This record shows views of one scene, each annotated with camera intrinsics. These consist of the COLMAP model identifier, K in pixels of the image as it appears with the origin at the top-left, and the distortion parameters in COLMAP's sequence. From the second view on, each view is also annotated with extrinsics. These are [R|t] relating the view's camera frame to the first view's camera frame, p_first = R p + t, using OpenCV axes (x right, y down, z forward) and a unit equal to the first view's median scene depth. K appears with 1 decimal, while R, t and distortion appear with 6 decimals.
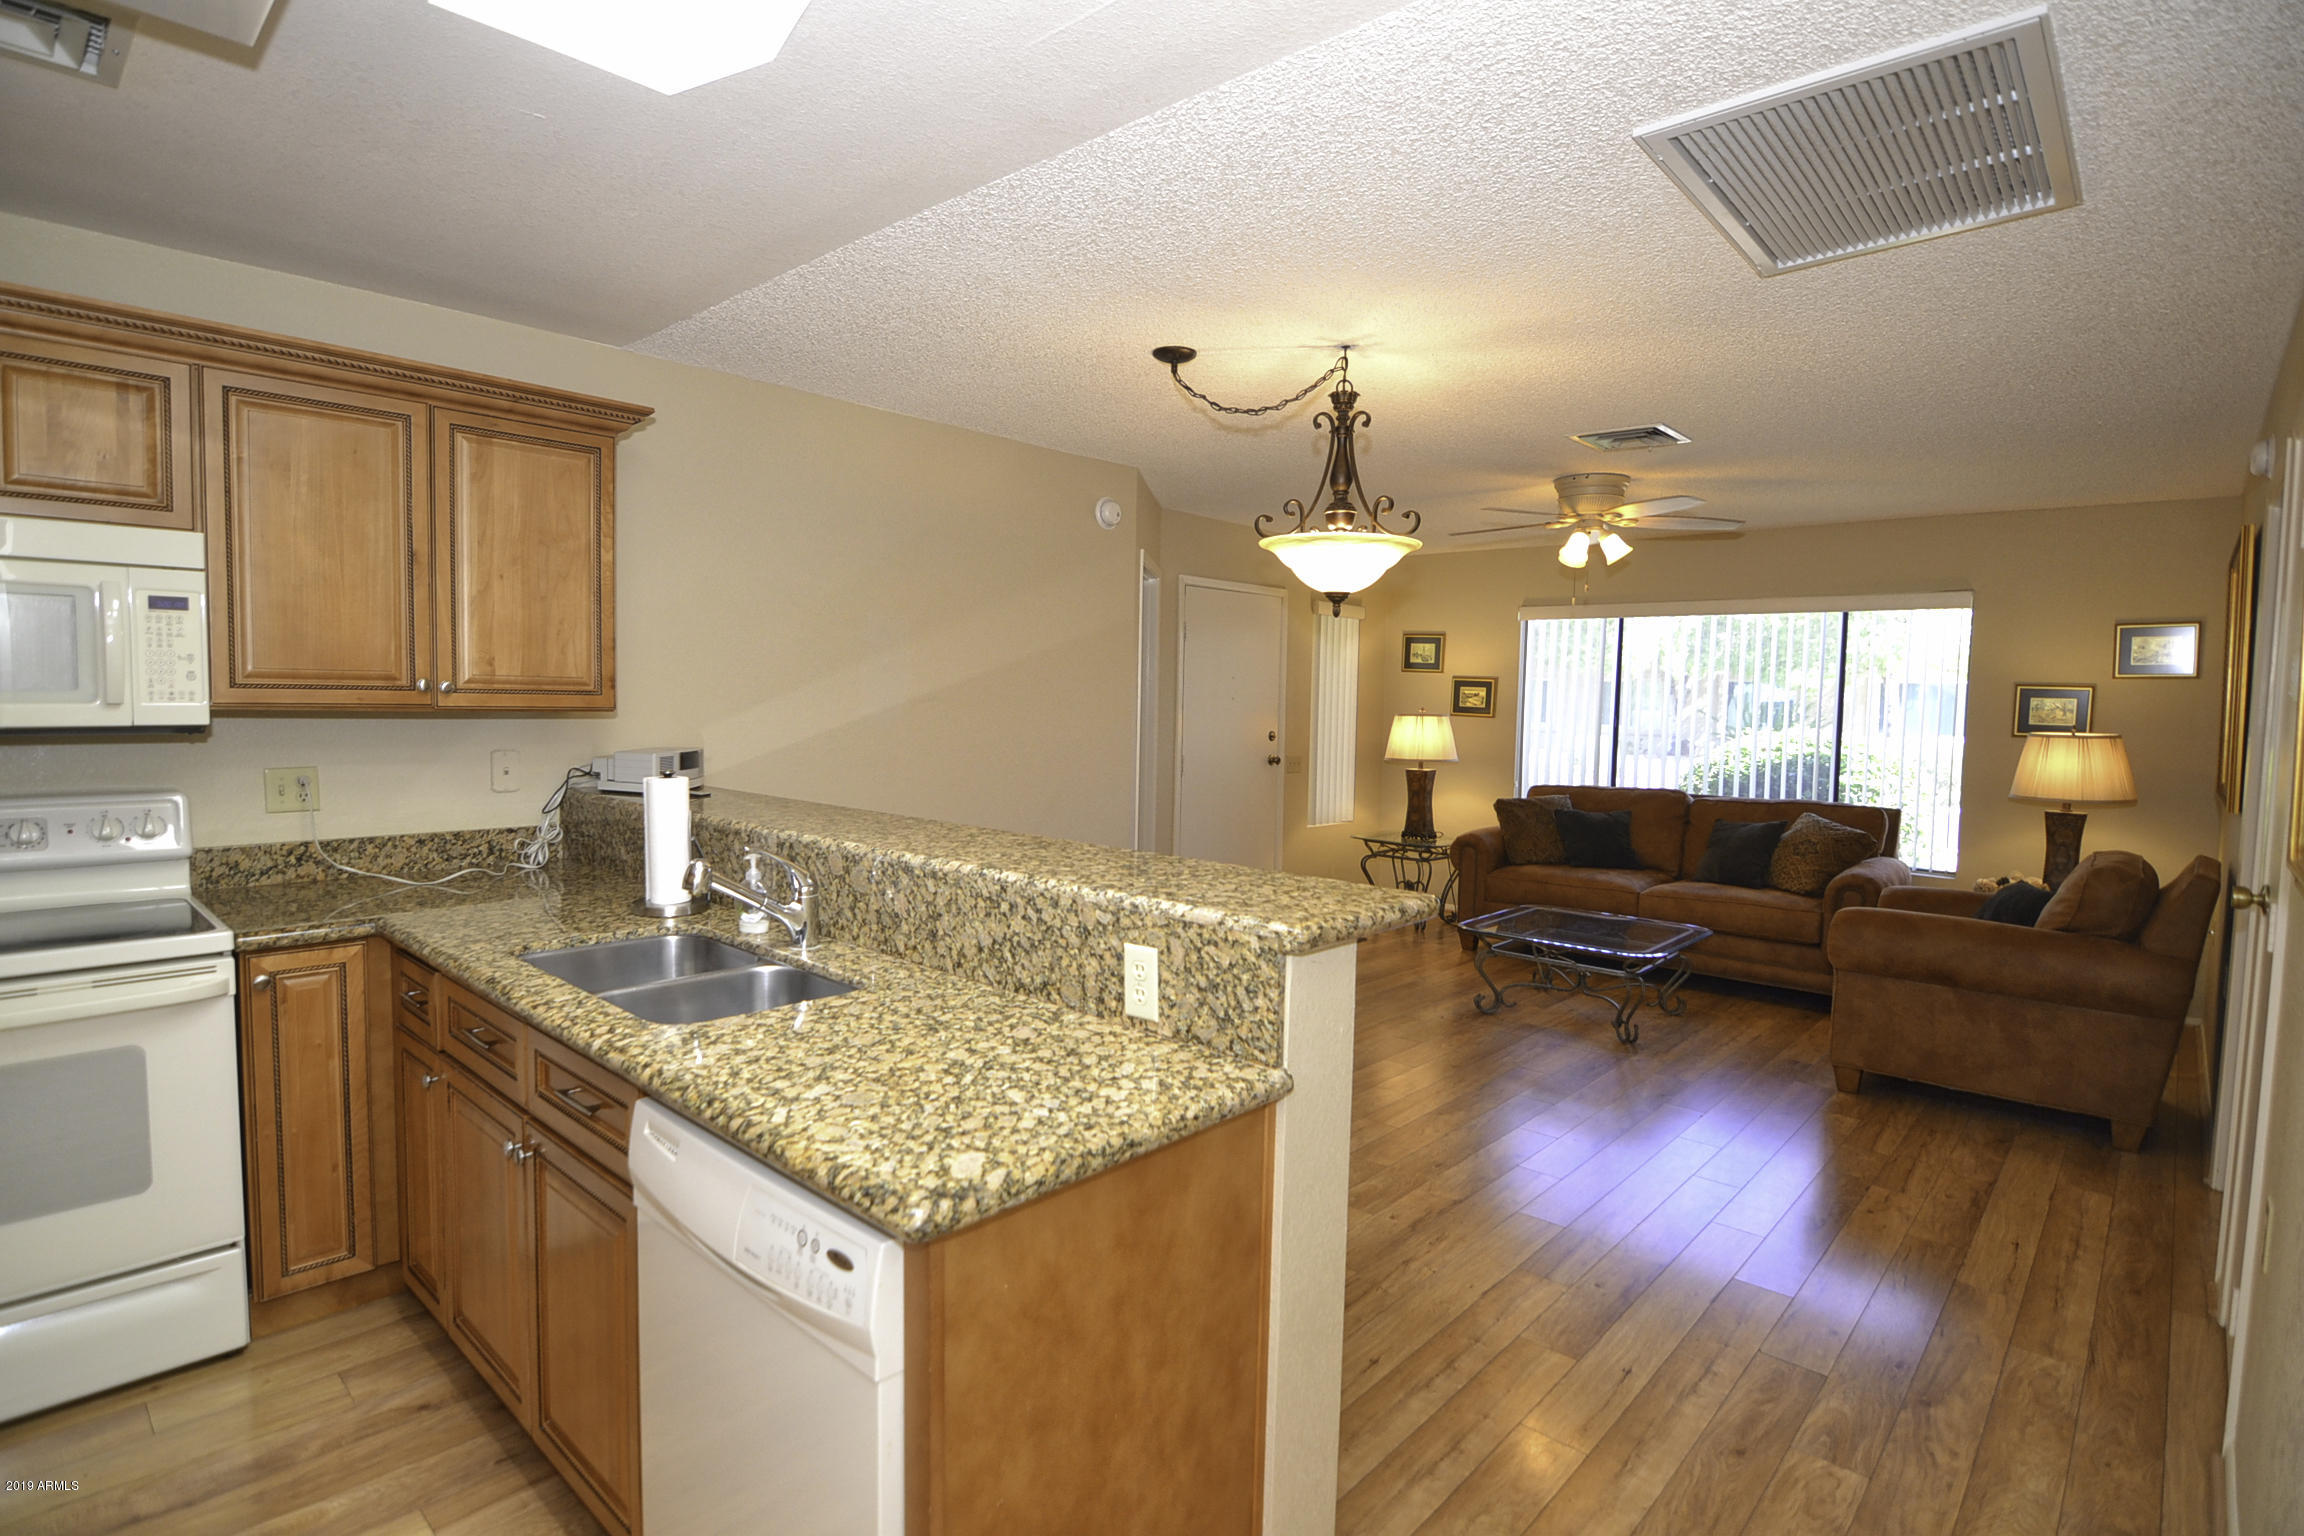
lens RADIAL K [[1131.3, 0, 1137.9], [0, 1131.3, 766.3], [0, 0, 1]] dist [-0.007857, -0.009318]
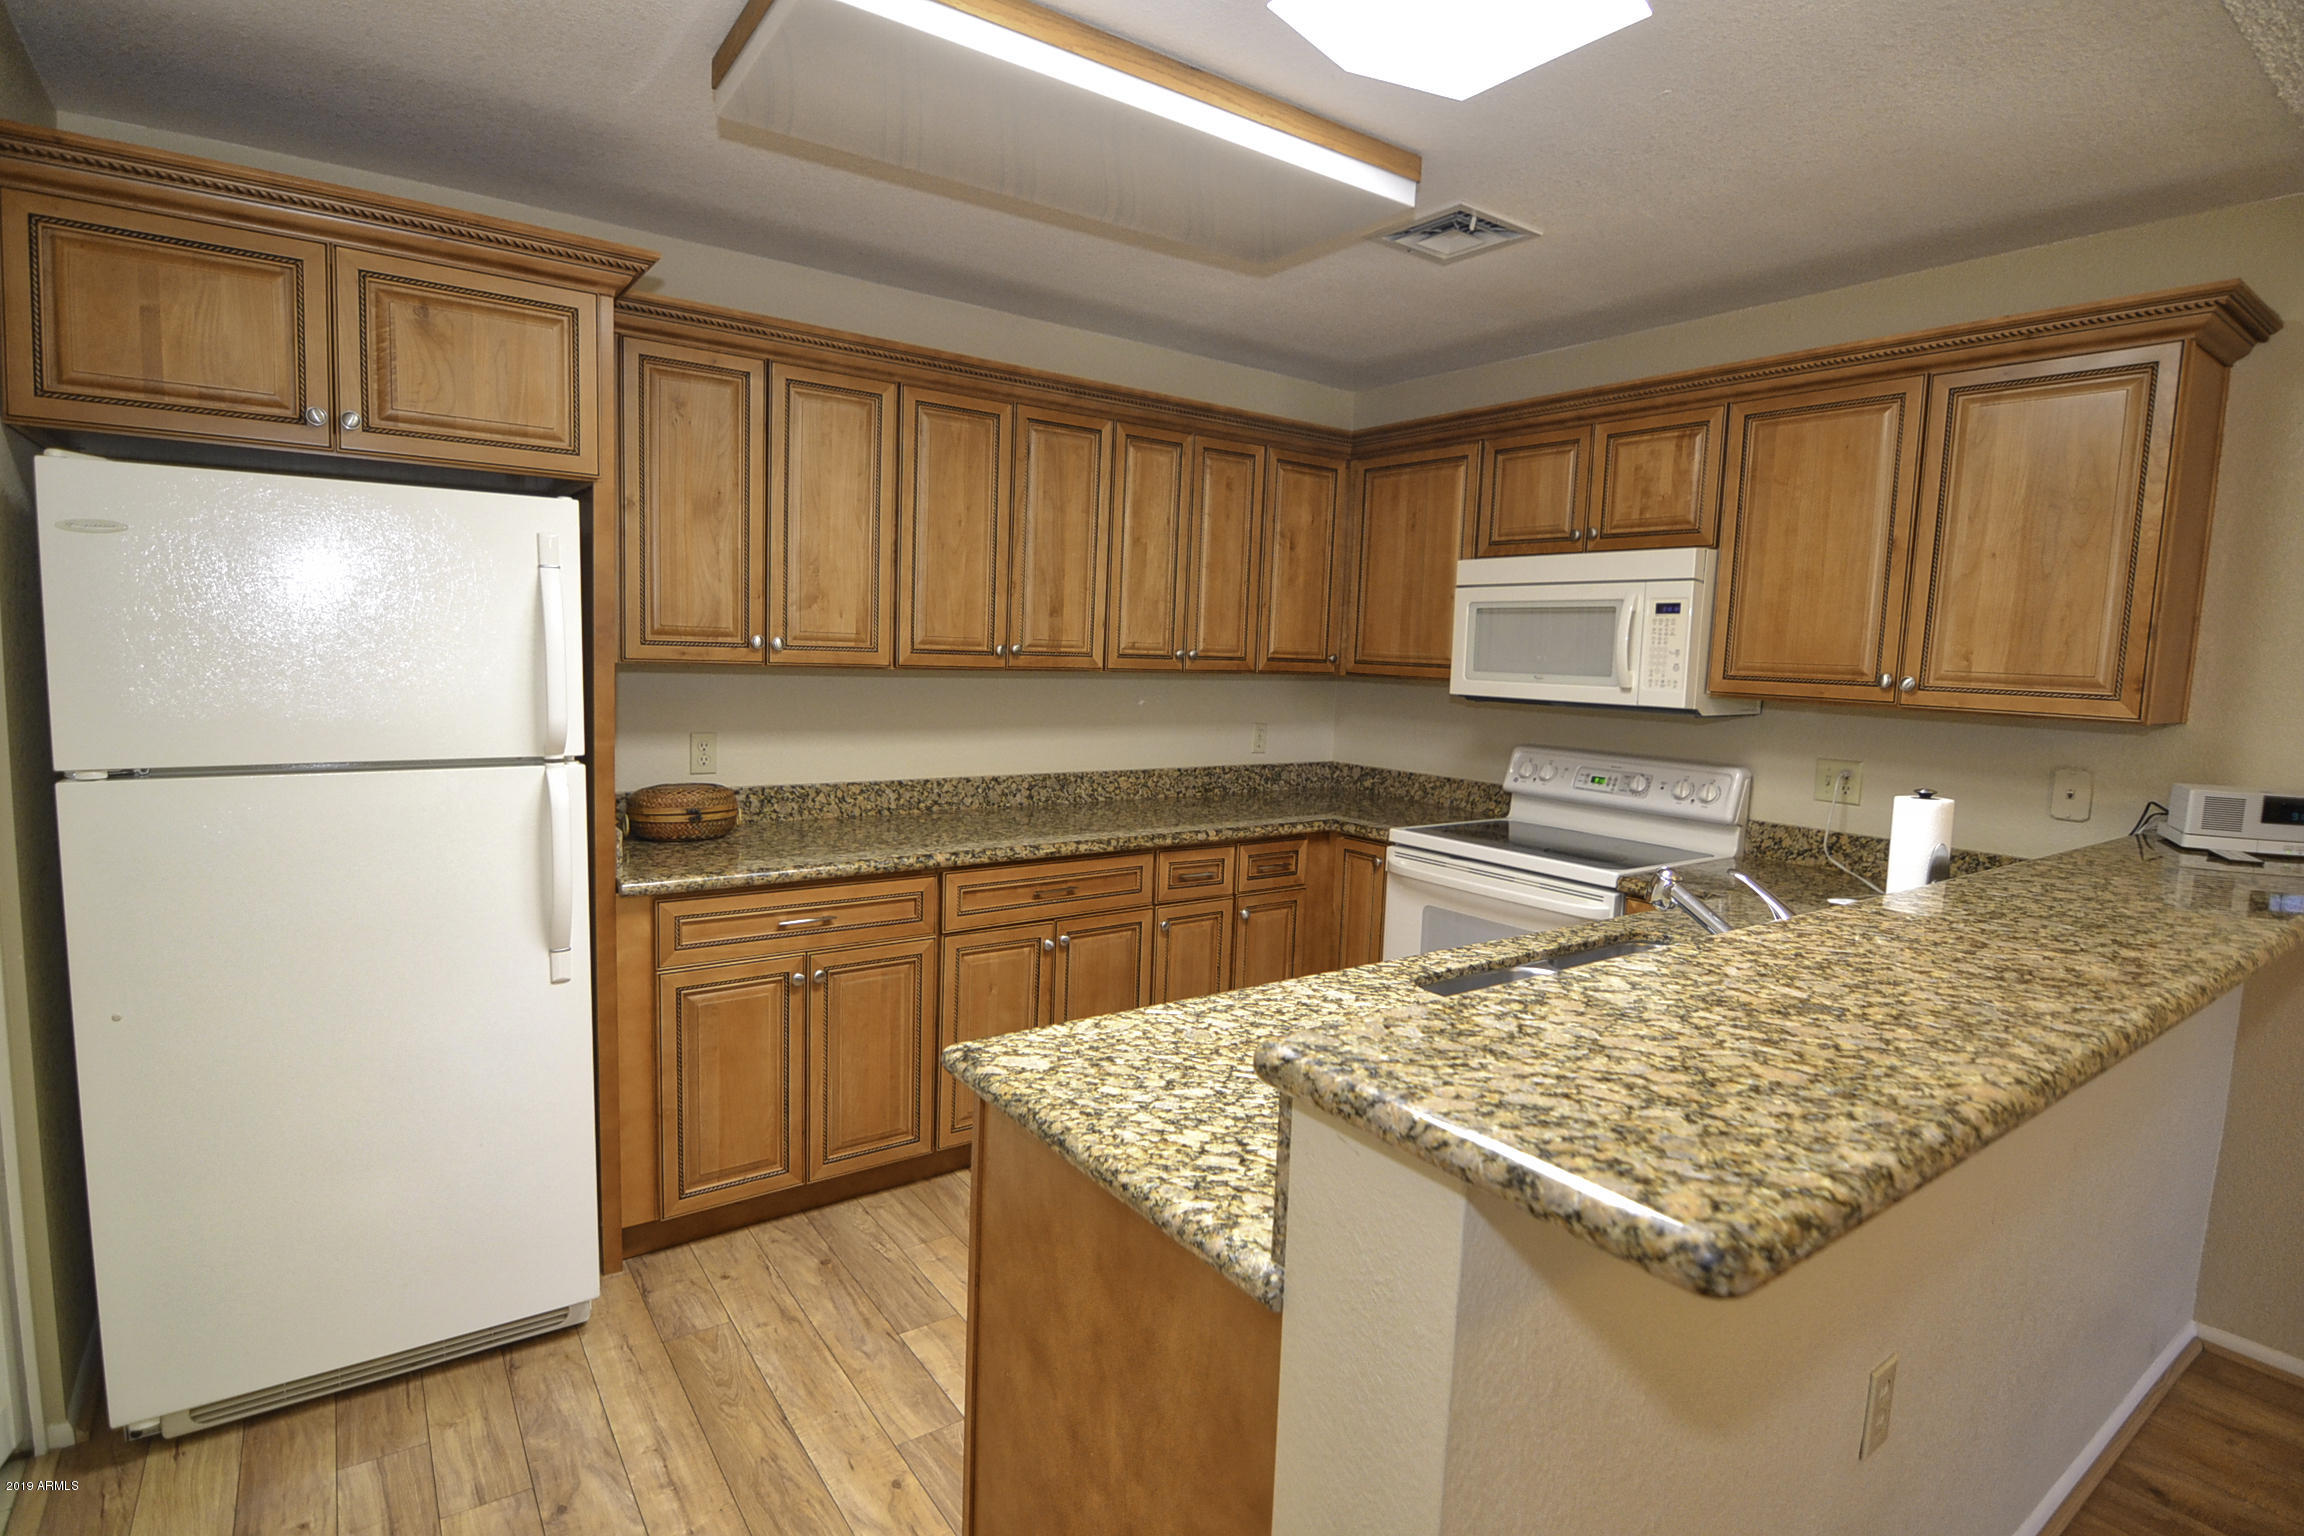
lens RADIAL K [[1131.3, 0, 1132.0], [0, 1131.3, 767.9], [0, 0, 1]] dist [-0.007857, -0.009318]
pose [[-0.204237, 0.077251, -0.975869, 0.553115], [-0.101573, 0.989828, 0.099614, -0.040263], [0.973638, 0.119467, -0.194313, 0.777838]]
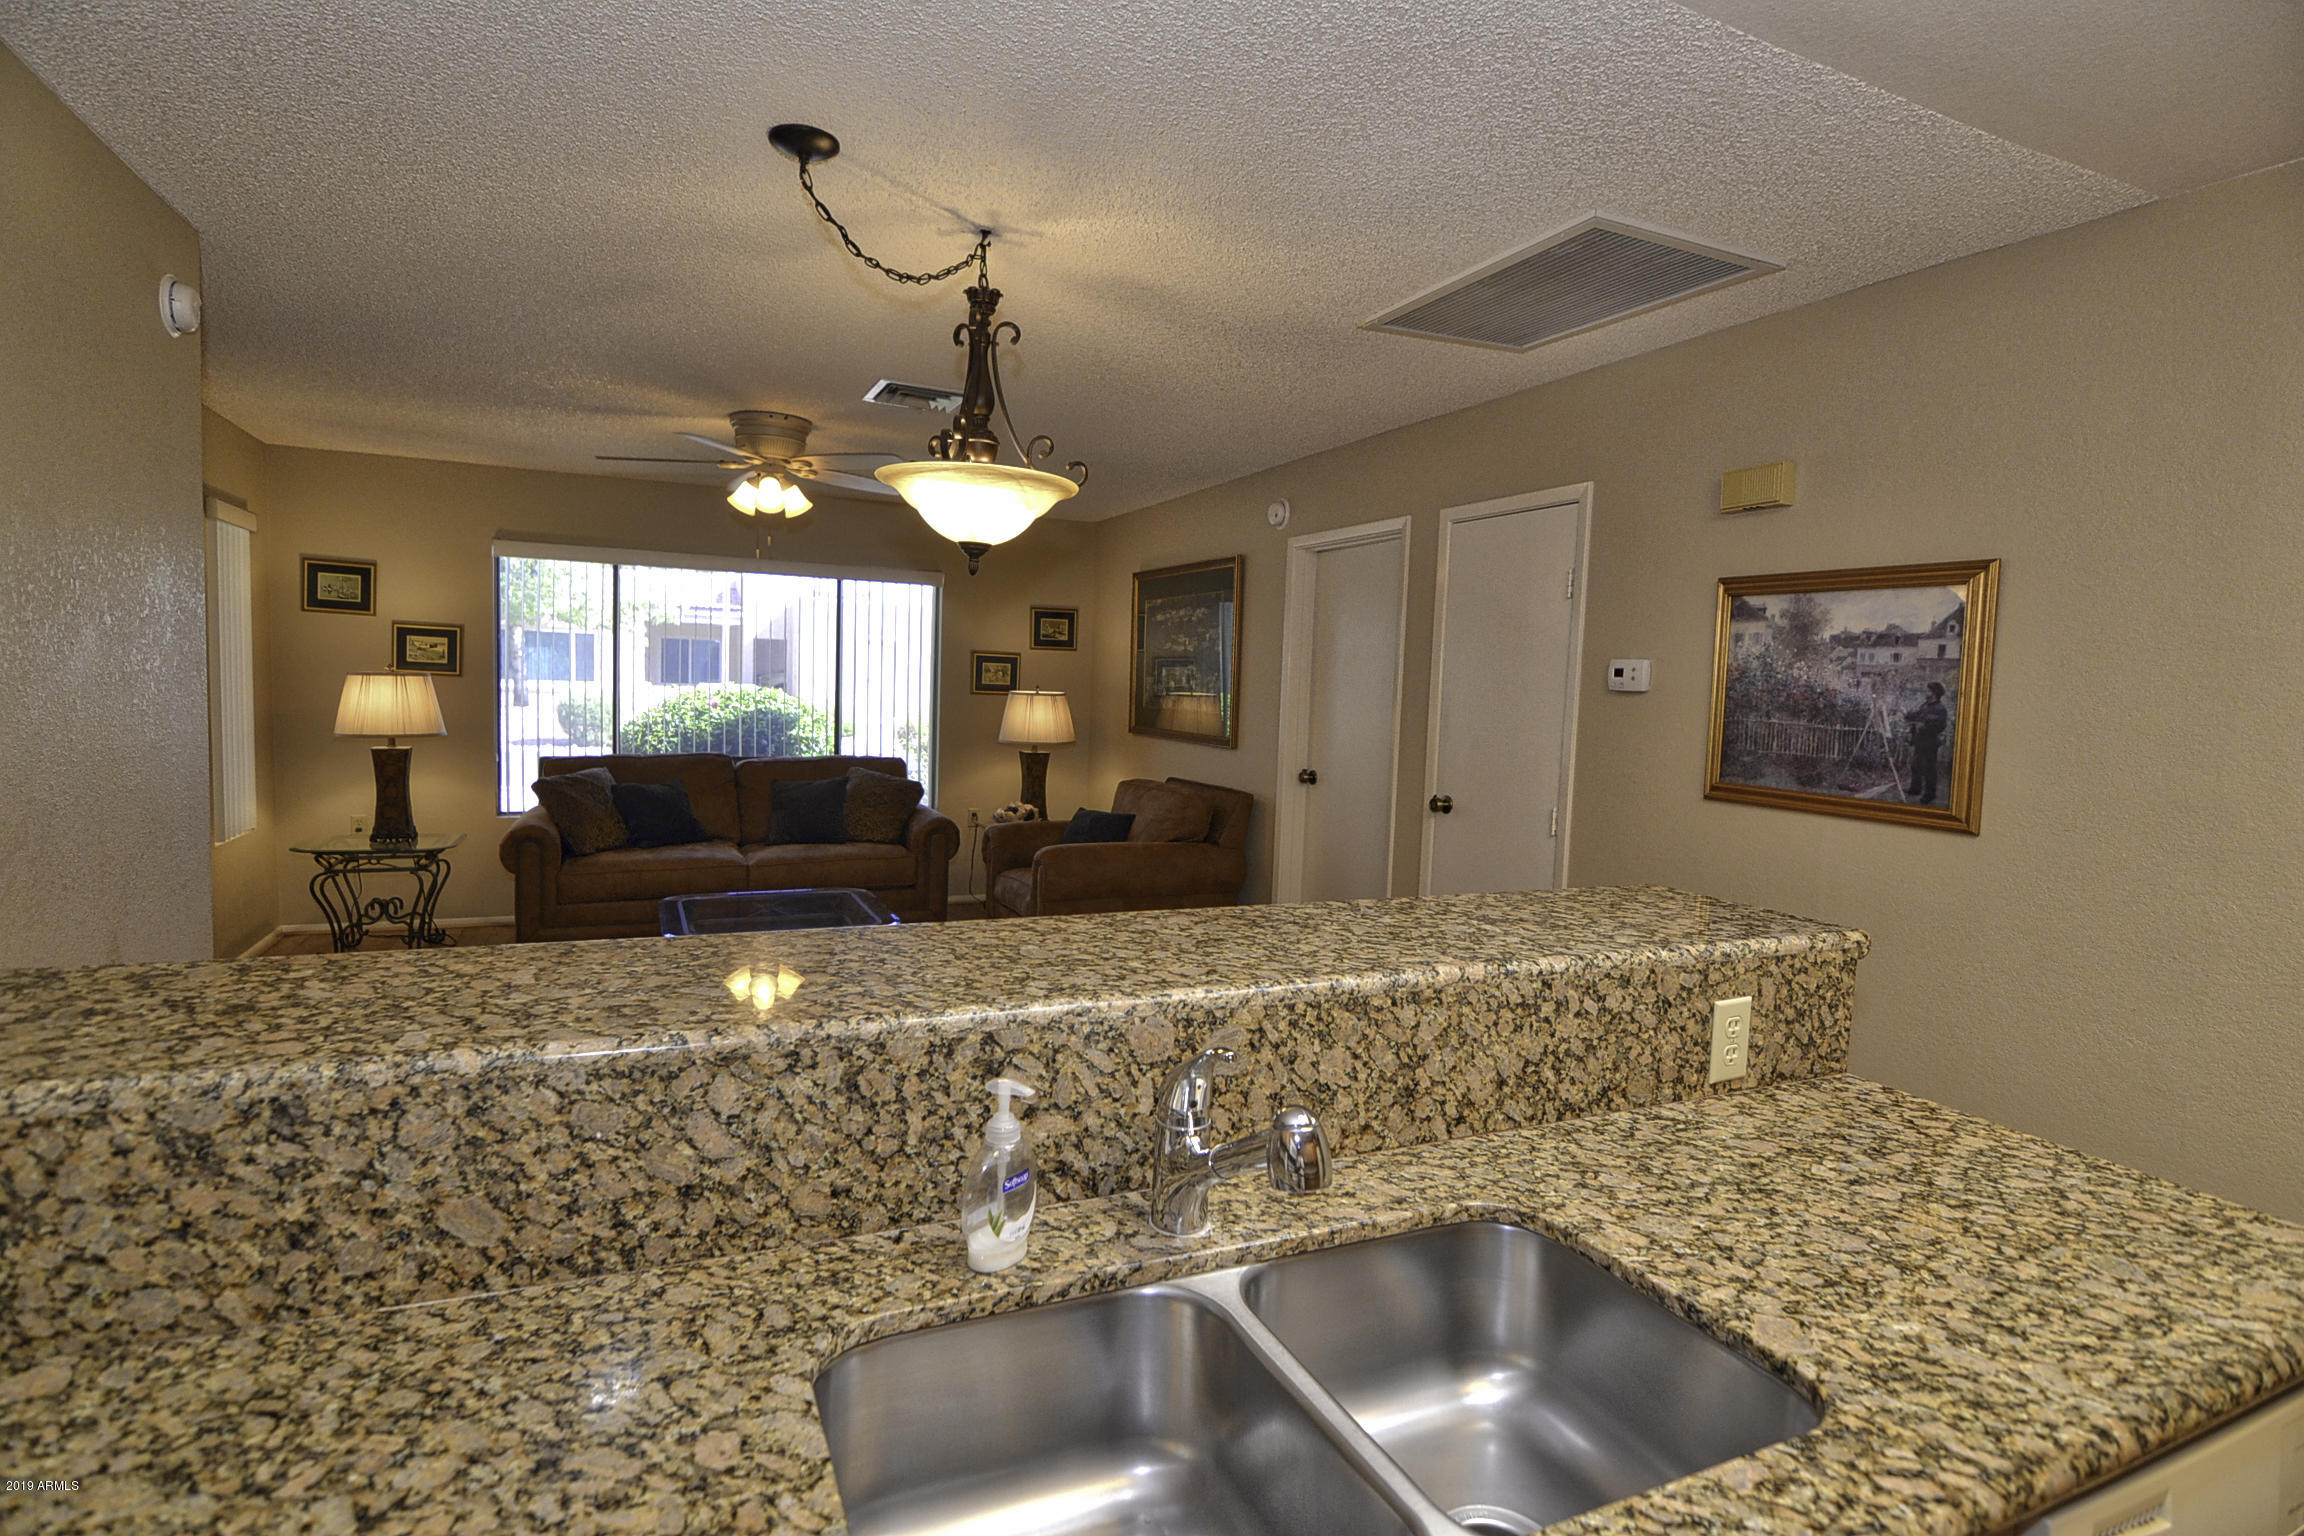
lens RADIAL K [[1131.3, 0, 1136.4], [0, 1131.3, 770.4], [0, 0, 1]] dist [-0.007857, -0.009318]
pose [[0.396327, -0.080174, 0.914602, -0.811747], [0.029590, 0.996778, 0.074555, -0.080133], [-0.917632, -0.002485, 0.397423, 0.911157]]
